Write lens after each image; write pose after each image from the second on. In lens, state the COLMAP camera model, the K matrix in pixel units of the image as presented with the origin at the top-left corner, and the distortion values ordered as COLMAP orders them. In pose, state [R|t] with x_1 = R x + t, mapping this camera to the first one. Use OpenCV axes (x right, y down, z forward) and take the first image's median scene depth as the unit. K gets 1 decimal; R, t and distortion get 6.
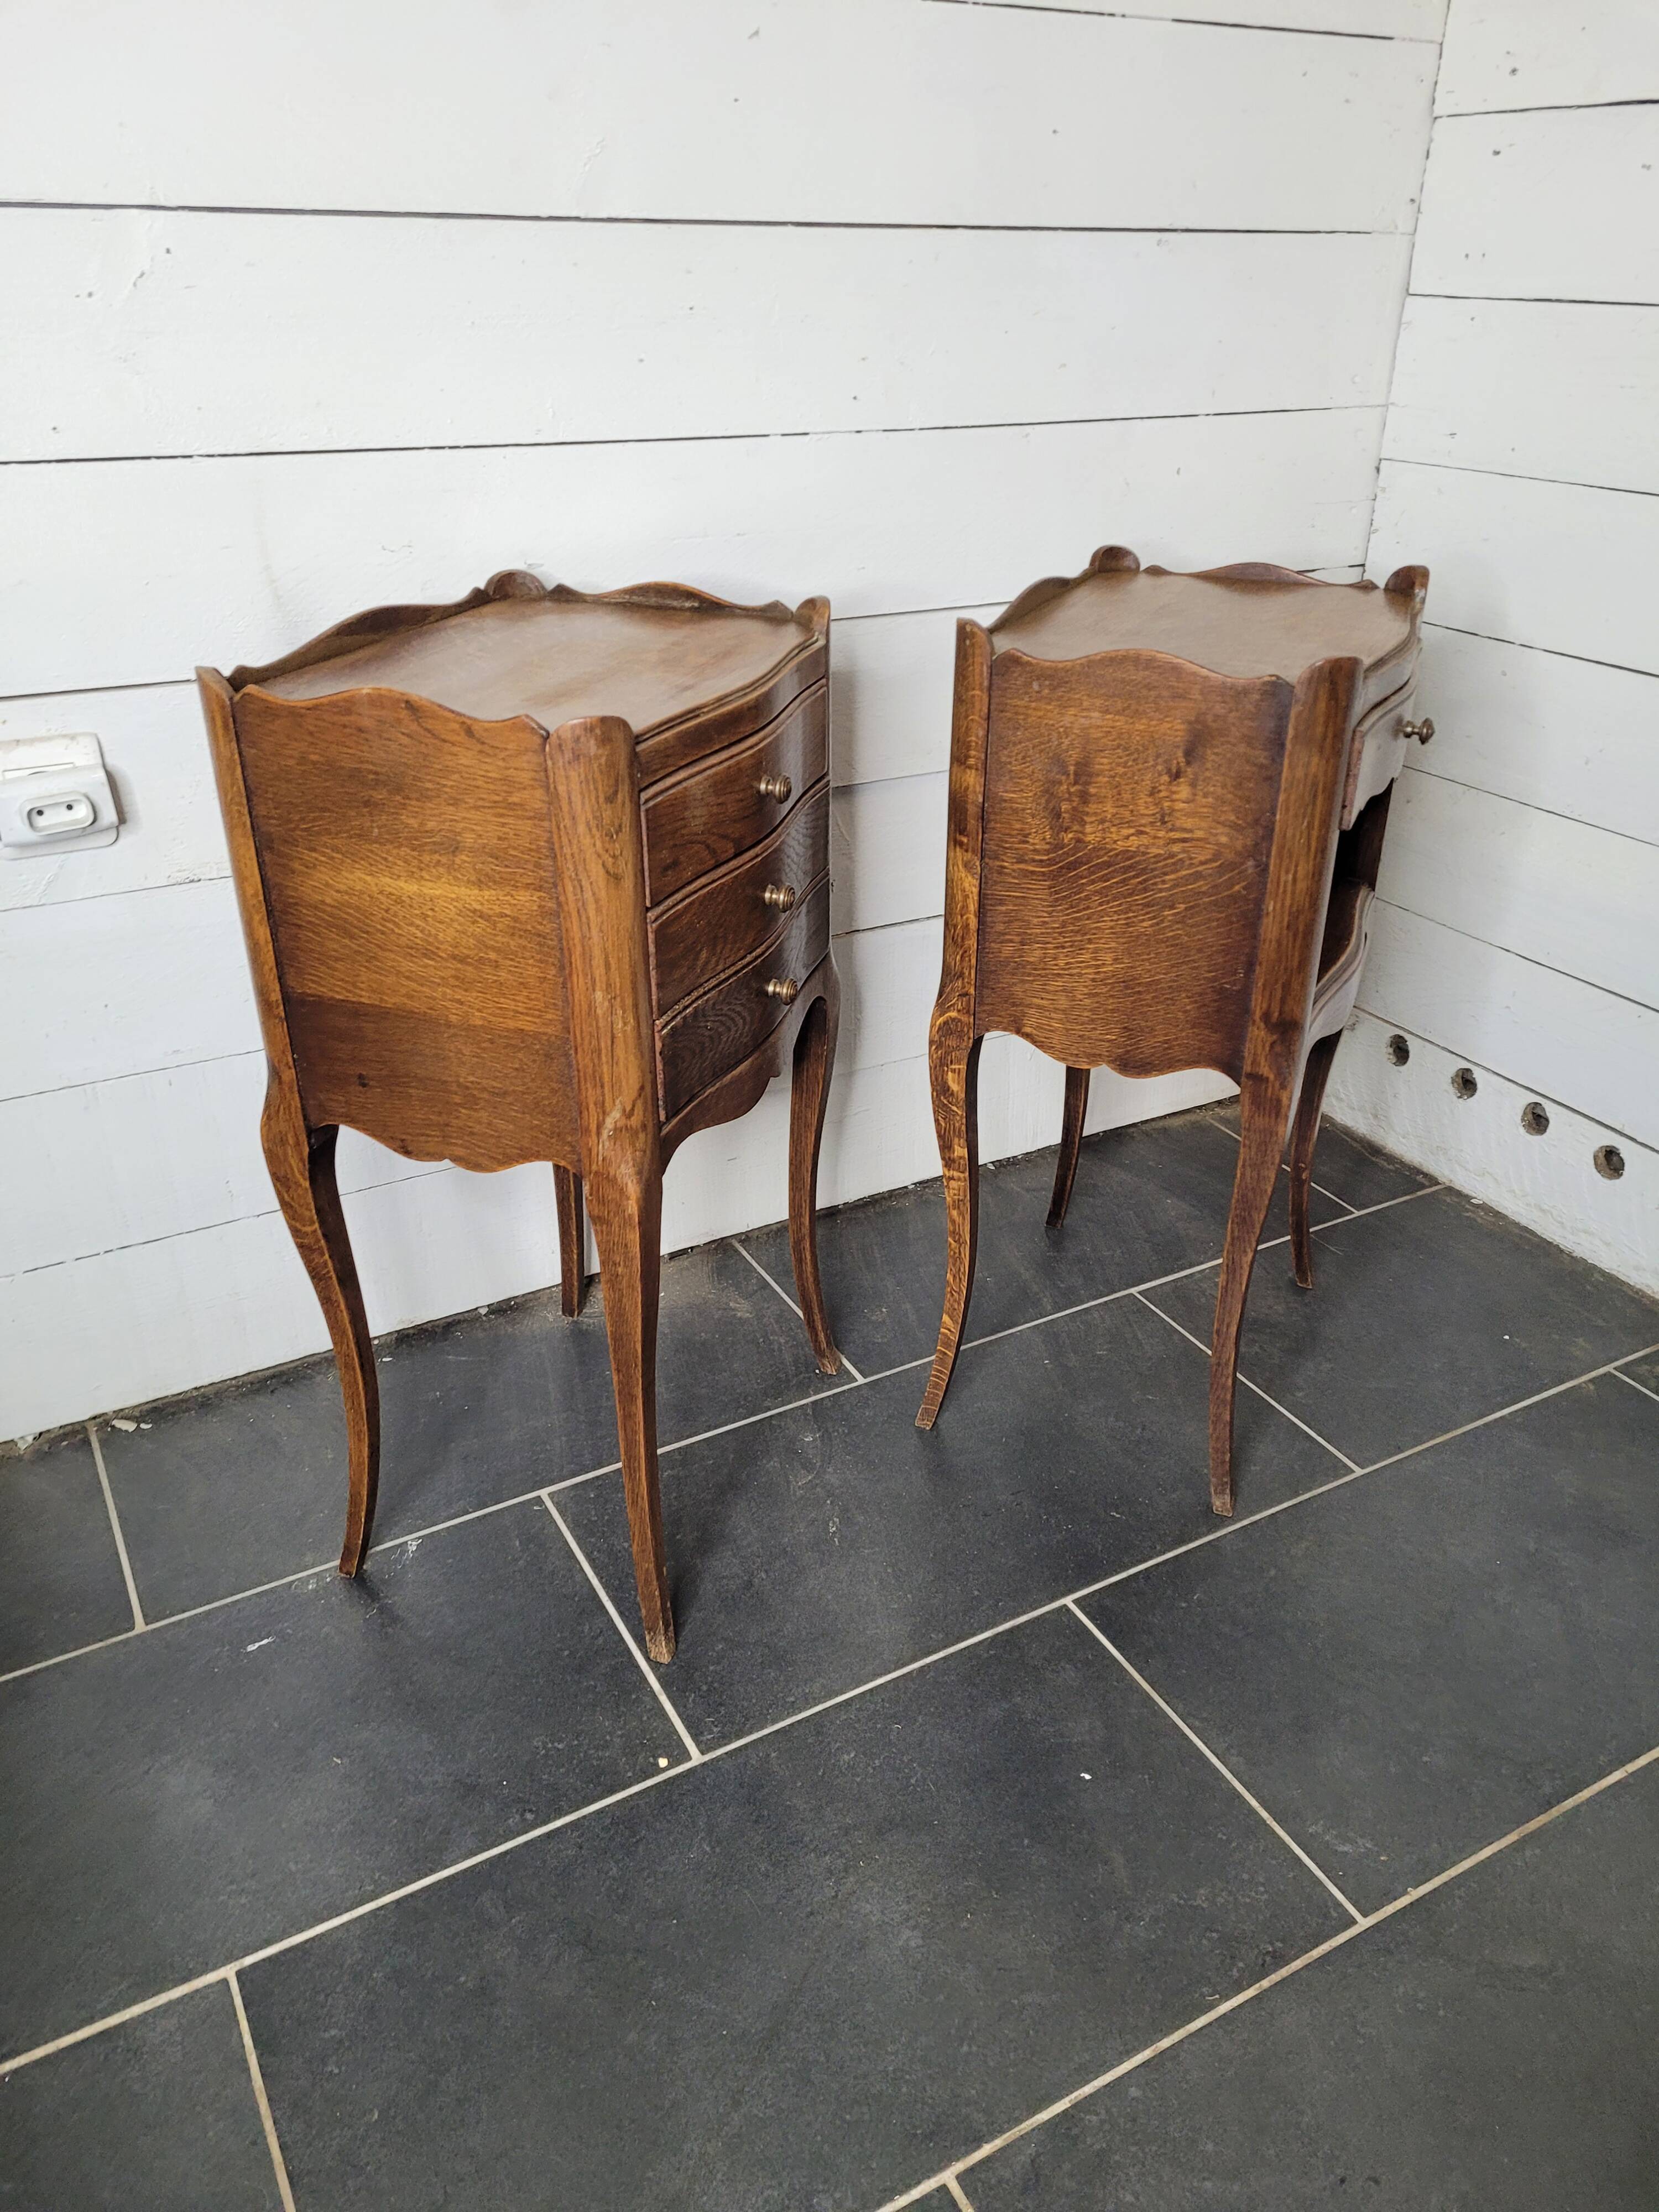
lens RADIAL K [[1657.2, 0, 853.9], [0, 1657.2, 1096.4], [0, 0, 1]] dist [0.061384, -0.057721]
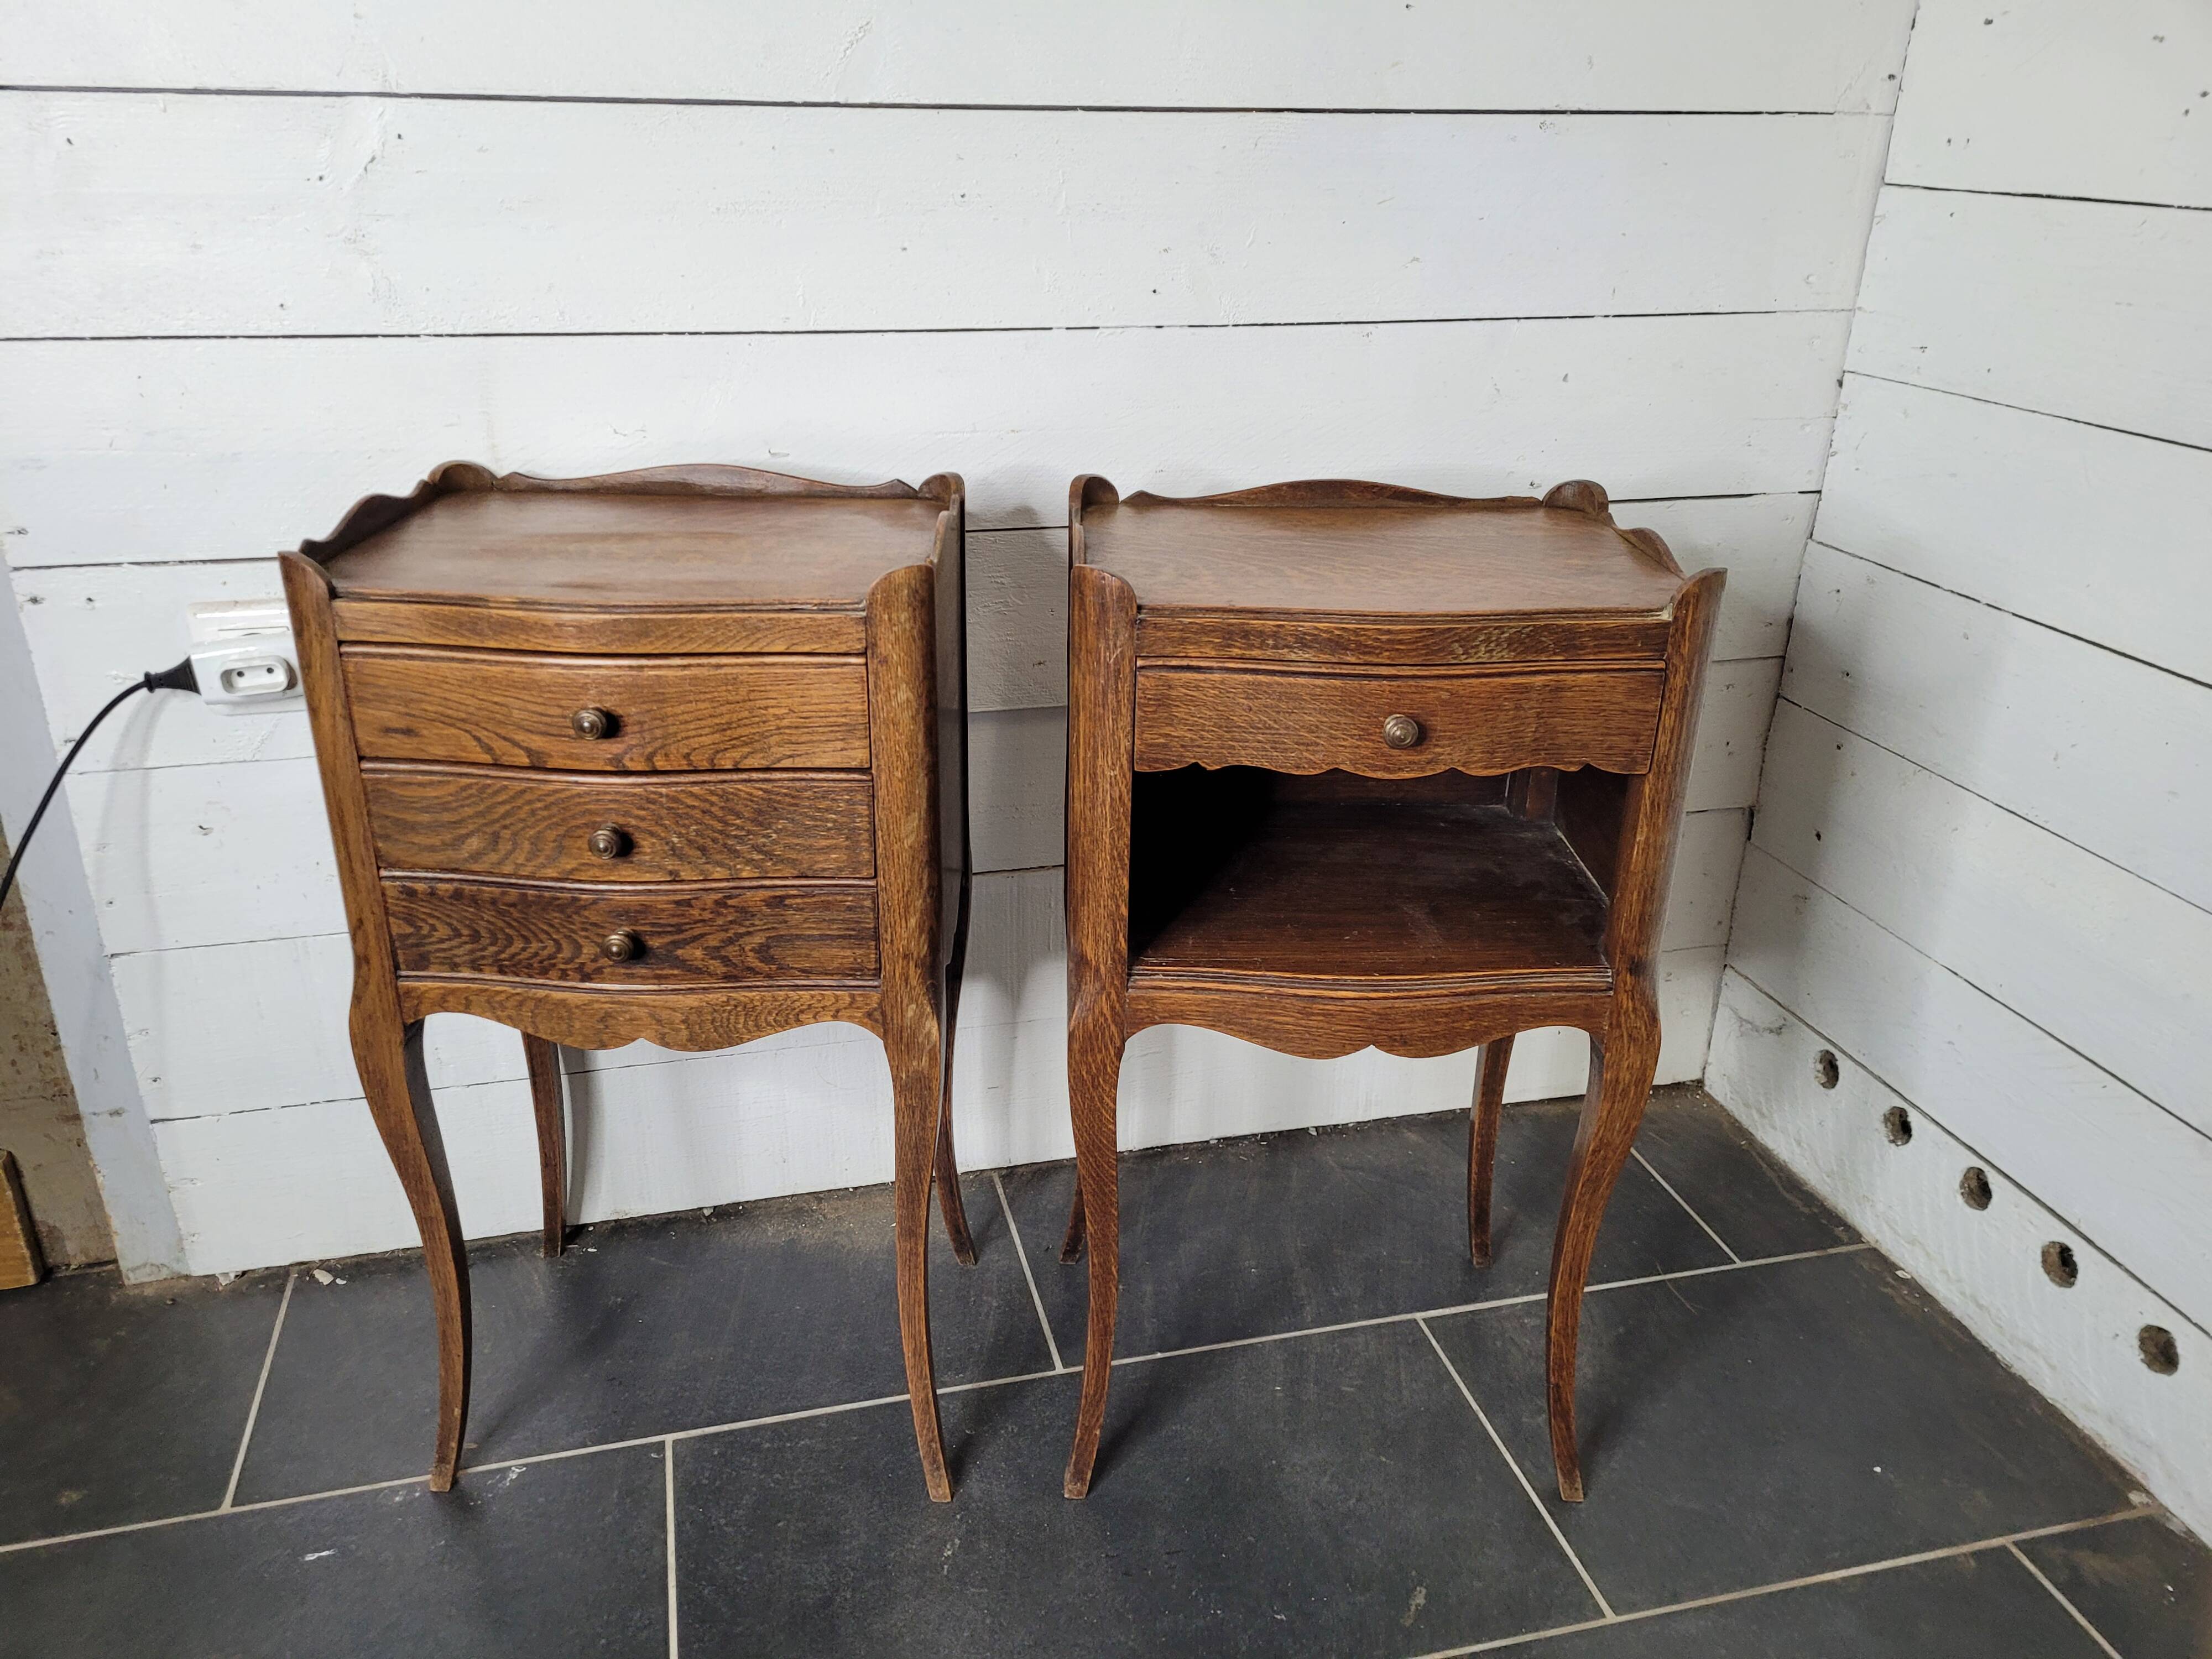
lens RADIAL K [[1657.2, 0, 1063.8], [0, 1657.2, 824.0], [0, 0, 1]] dist [0.061384, -0.057721]
pose [[0.960444, 0.109547, -0.256019, 0.220525], [-0.126437, 0.990693, -0.050419, -0.078393], [0.248113, 0.080795, 0.965356, 0.134569]]
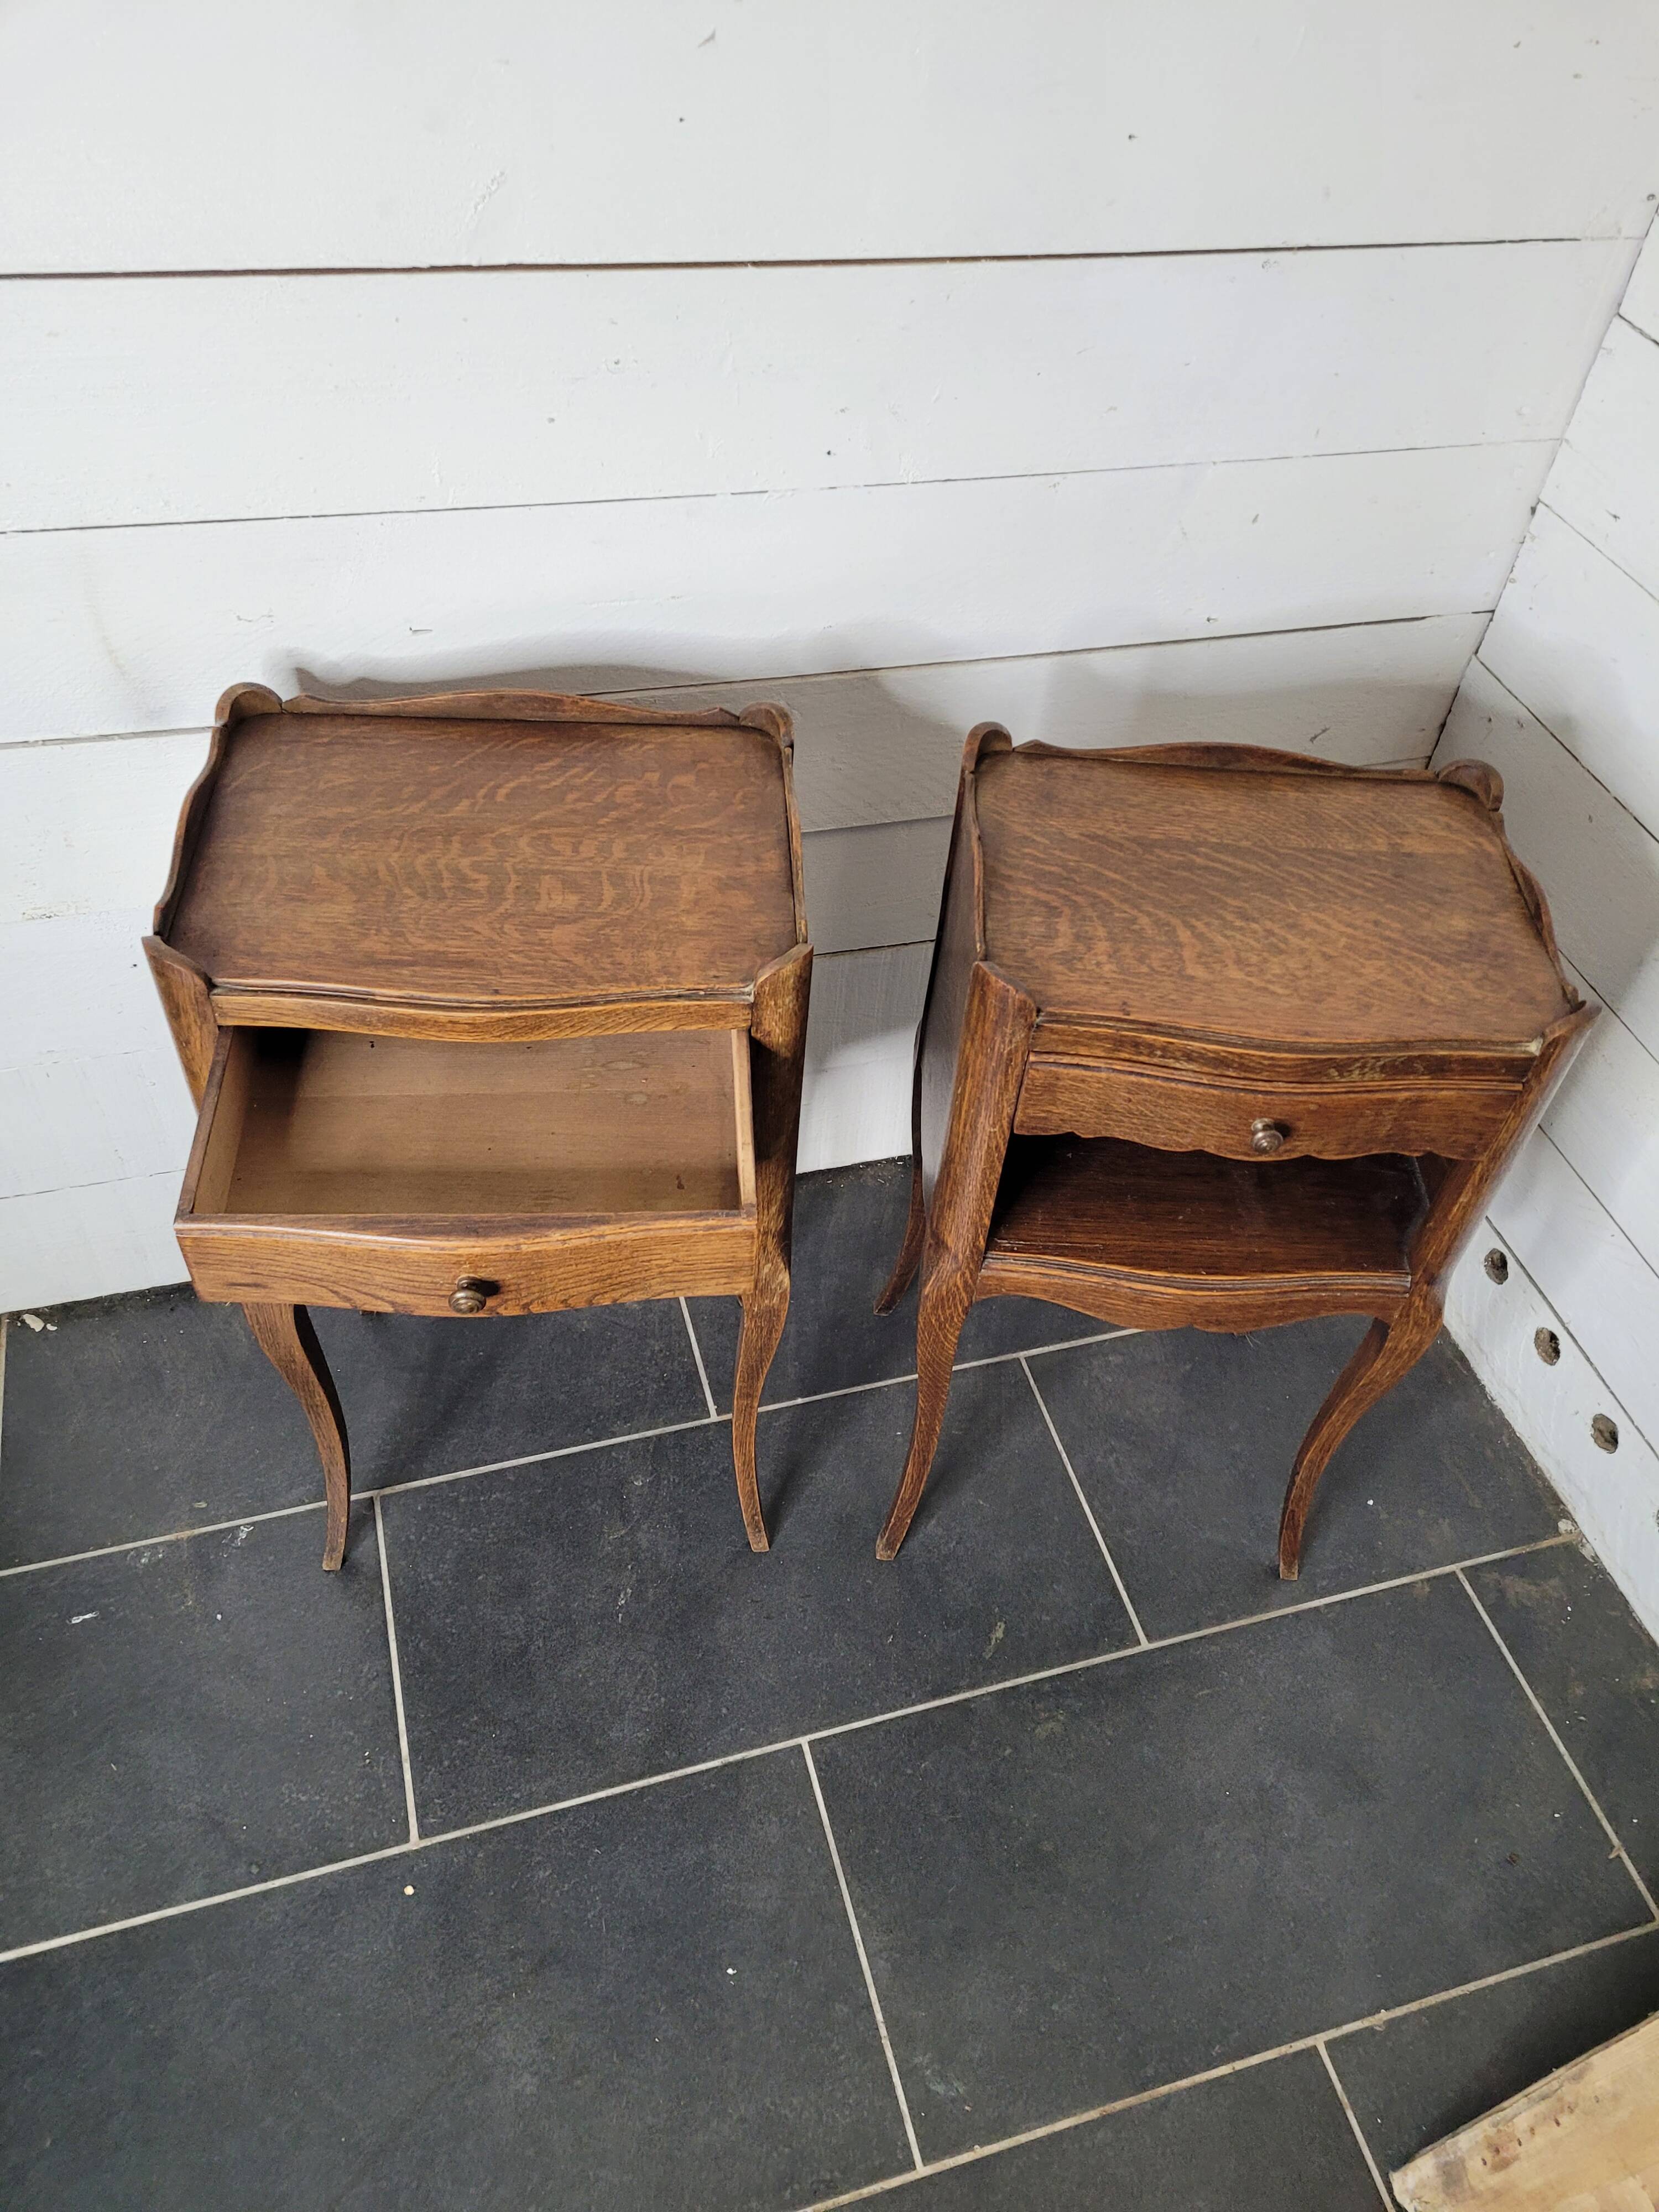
lens RADIAL K [[1657.2, 0, 865.4], [0, 1657.2, 1105.1], [0, 0, 1]] dist [0.061384, -0.057721]
pose [[0.972840, 0.209905, -0.097585, 0.170405], [-0.166365, 0.927140, 0.335759, -0.404102], [0.160953, -0.310405, 0.936879, 0.121704]]
